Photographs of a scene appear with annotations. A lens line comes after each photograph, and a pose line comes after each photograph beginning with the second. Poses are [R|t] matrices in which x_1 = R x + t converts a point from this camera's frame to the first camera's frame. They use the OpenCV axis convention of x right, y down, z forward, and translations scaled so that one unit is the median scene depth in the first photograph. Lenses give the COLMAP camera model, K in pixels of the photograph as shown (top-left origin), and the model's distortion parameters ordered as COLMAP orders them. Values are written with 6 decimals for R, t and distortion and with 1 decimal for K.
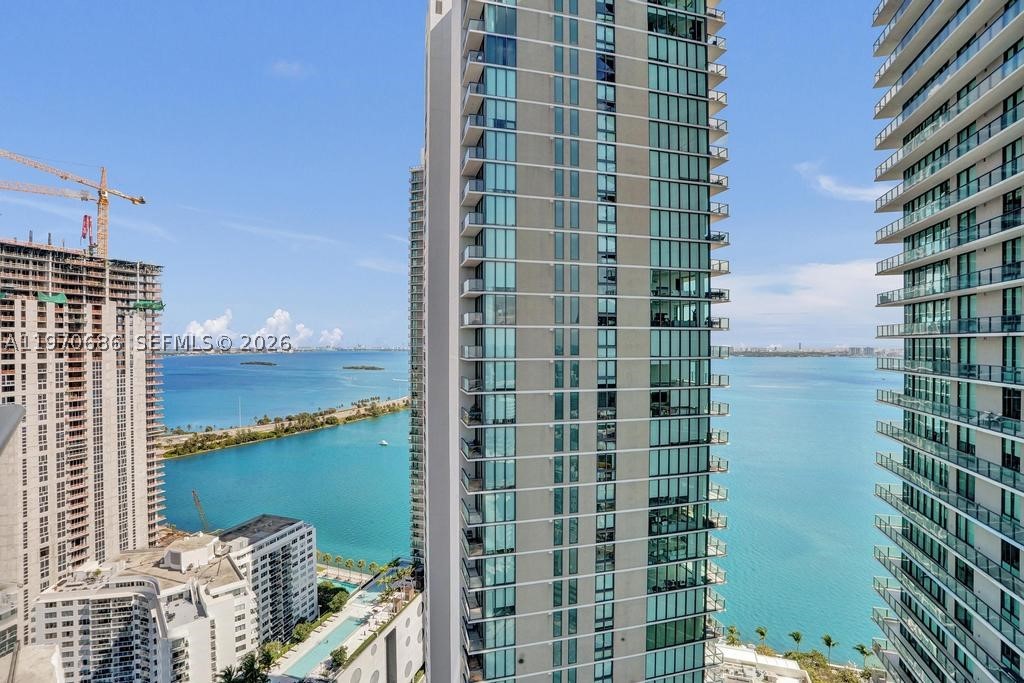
lens RADIAL K [[475.8, 0, 508.2], [0, 475.8, 343.7], [0, 0, 1]] dist [-0.067209, 0.024148]
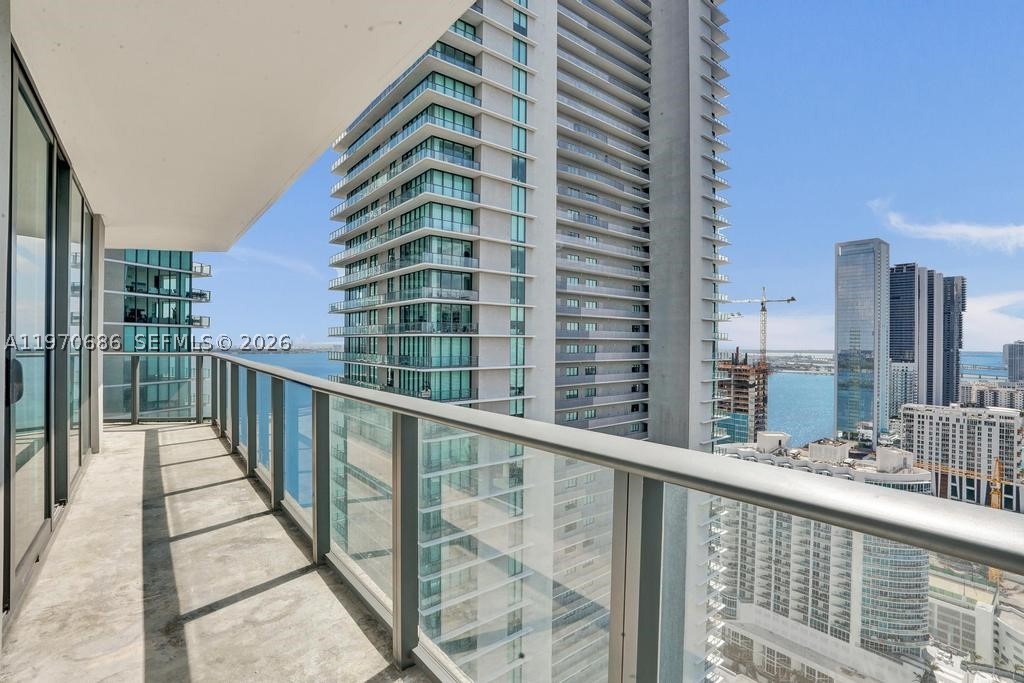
lens RADIAL K [[475.8, 0, 508.2], [0, 475.8, 343.7], [0, 0, 1]] dist [-0.067209, 0.024148]
pose [[0.545011, 0.000738, 0.838428, -0.061955], [-0.005977, 0.999978, 0.003004, 0.000533], [-0.838407, -0.006649, 0.545004, -0.183306]]
